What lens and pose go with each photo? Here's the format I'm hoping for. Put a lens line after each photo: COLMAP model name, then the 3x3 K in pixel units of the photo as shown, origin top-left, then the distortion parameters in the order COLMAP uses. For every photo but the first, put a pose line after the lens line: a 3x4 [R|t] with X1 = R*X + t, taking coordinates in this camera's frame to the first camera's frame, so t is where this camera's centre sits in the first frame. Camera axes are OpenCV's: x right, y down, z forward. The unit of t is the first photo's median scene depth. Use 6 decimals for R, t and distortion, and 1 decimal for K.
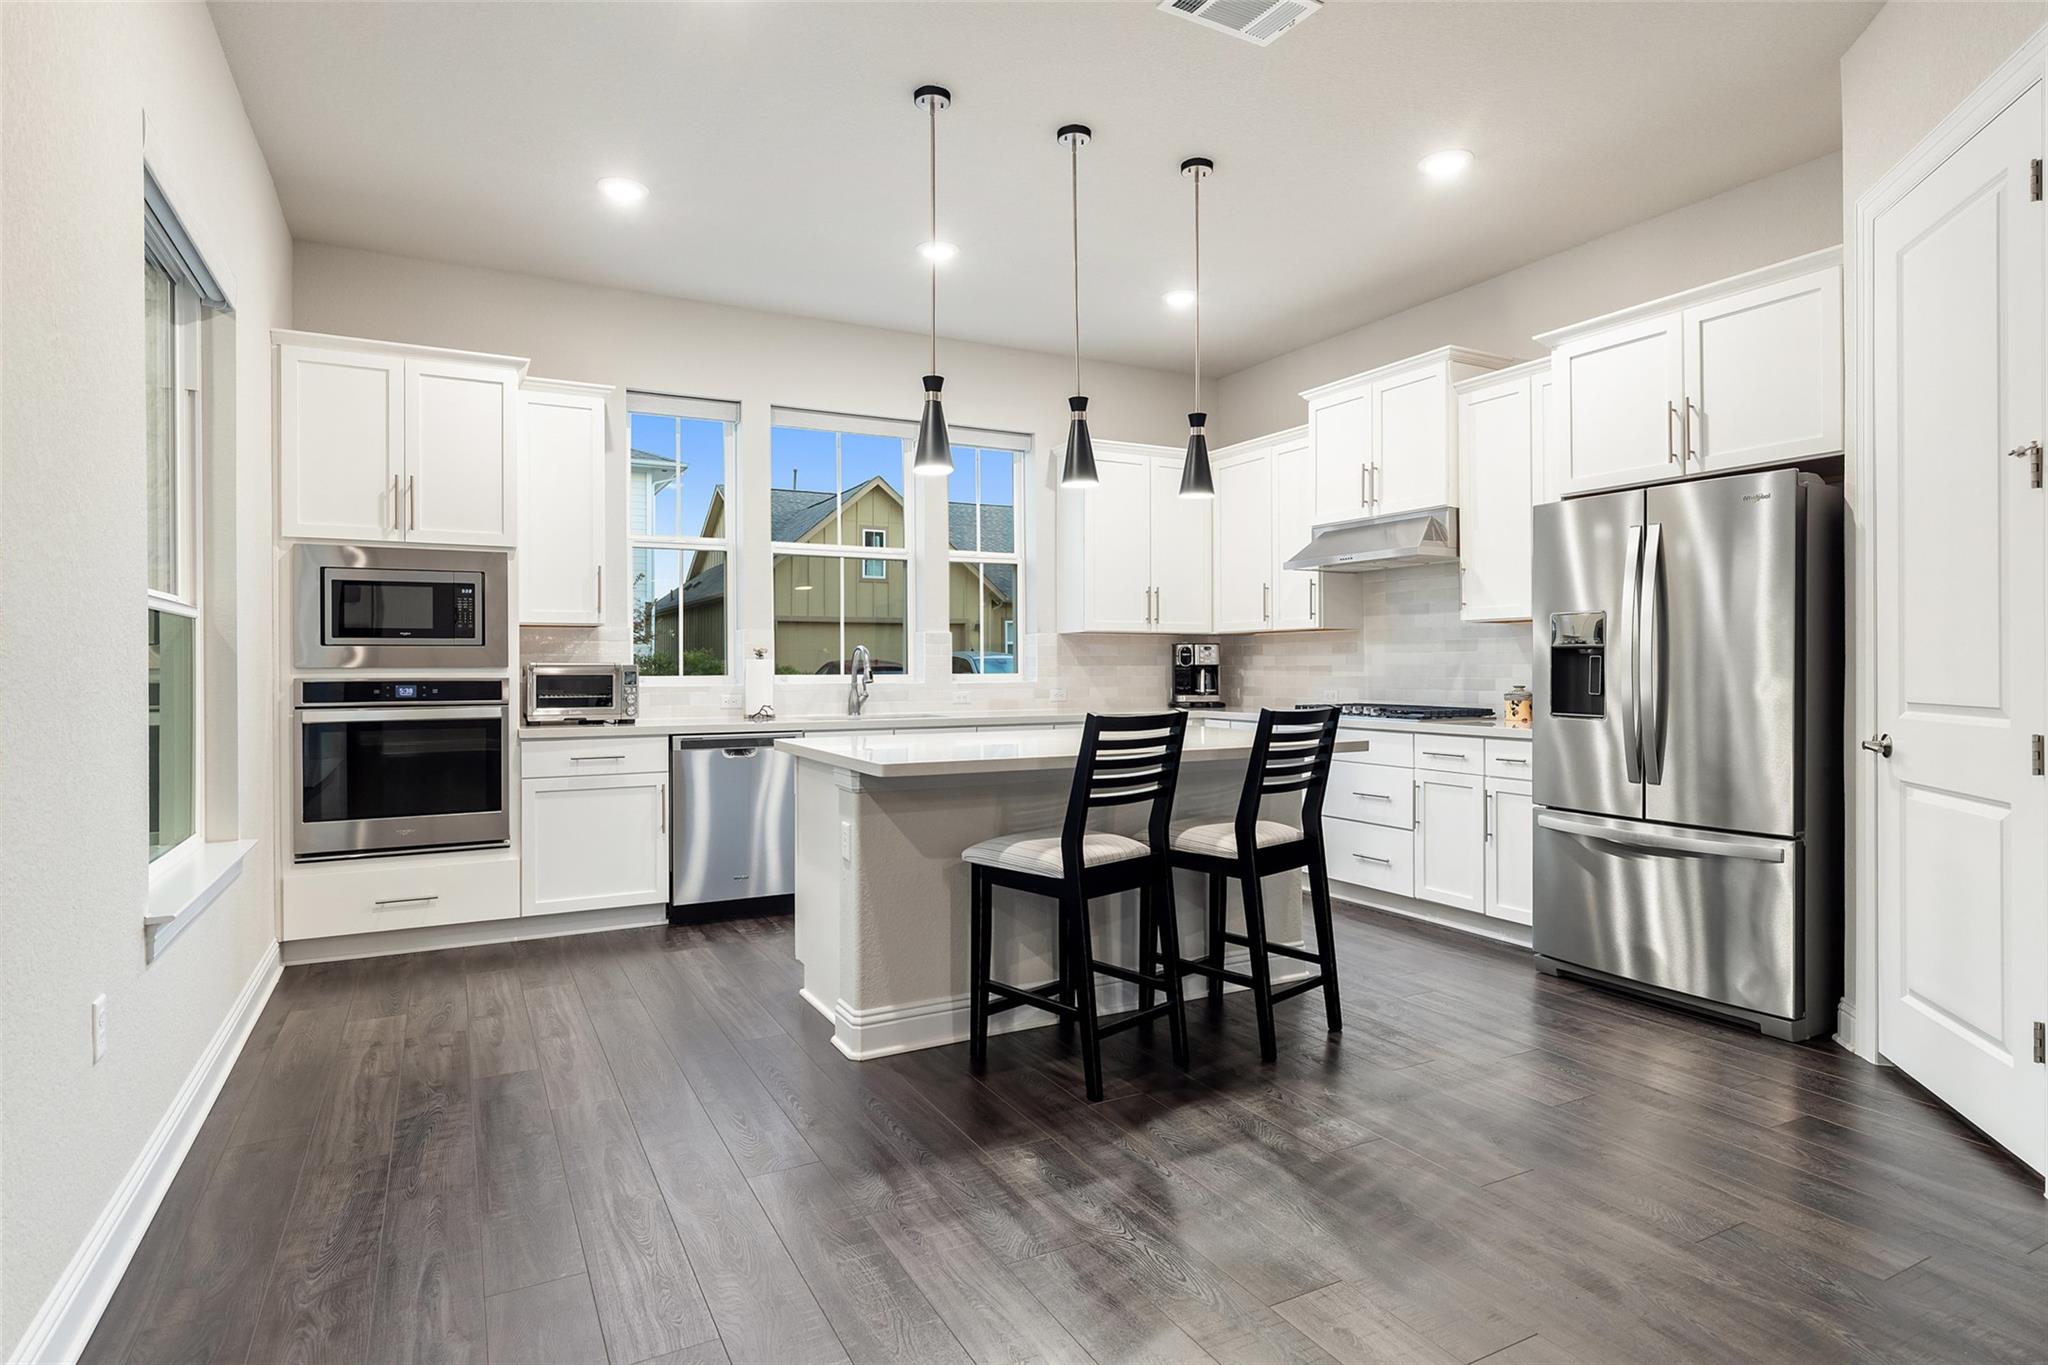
lens RADIAL K [[1087.2, 0, 1040.2], [0, 1087.2, 667.7], [0, 0, 1]] dist [-0.011327, 0.001122]
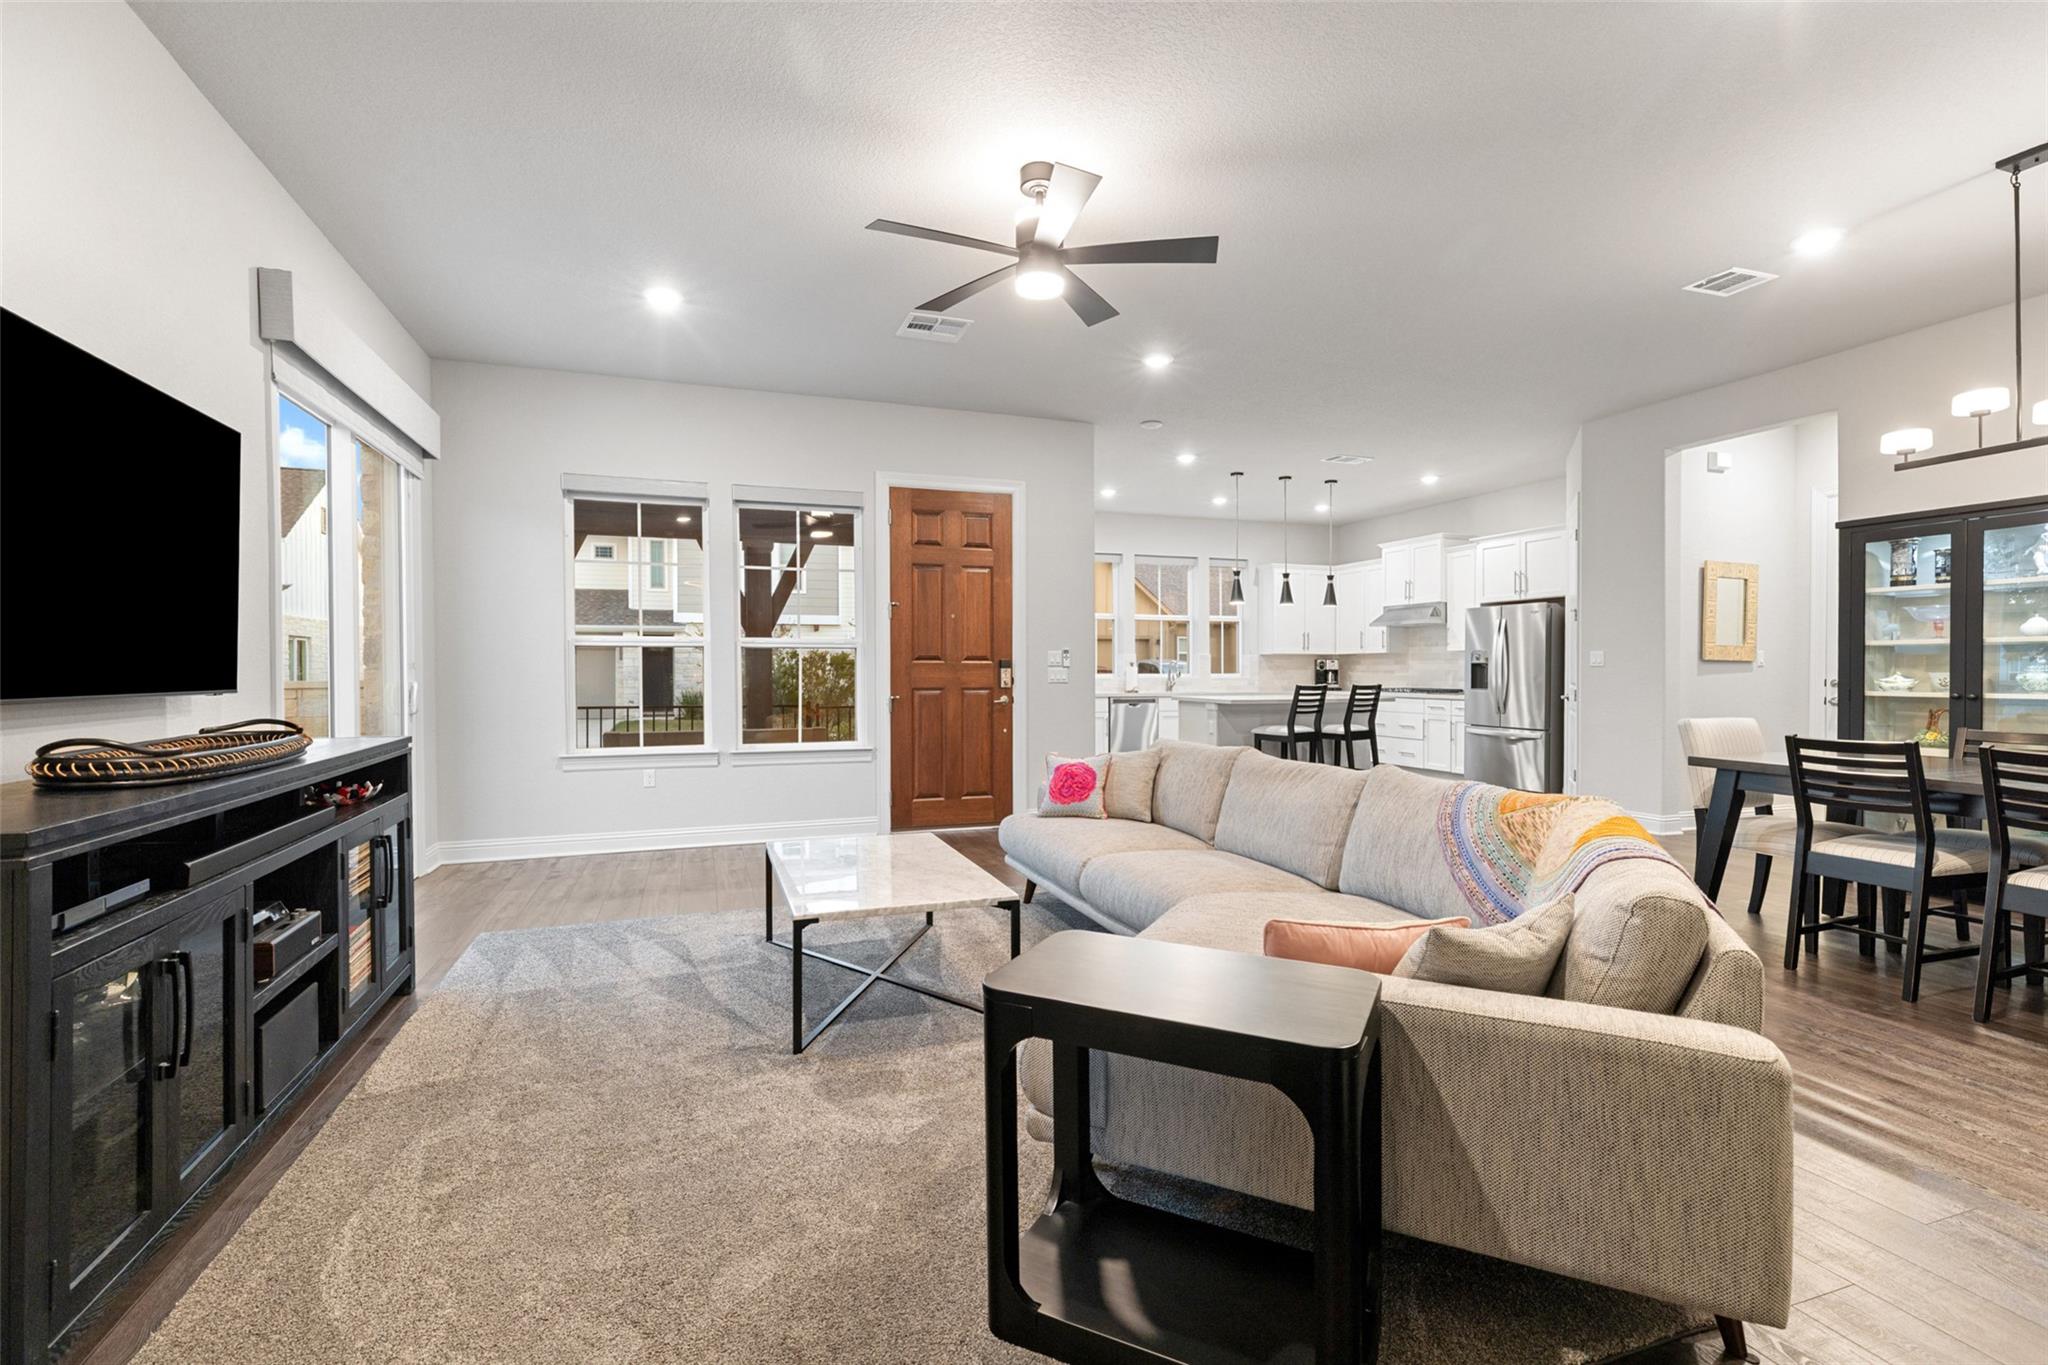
lens RADIAL K [[933.7, 0, 1032.6], [0, 933.7, 664.5], [0, 0, 1]] dist [0.003183, -0.000549]
pose [[0.987971, 0.001918, -0.154629, -0.183117], [-0.002953, 0.999975, -0.006464, 0.000973], [0.154613, 0.006843, 0.987951, -1.138134]]
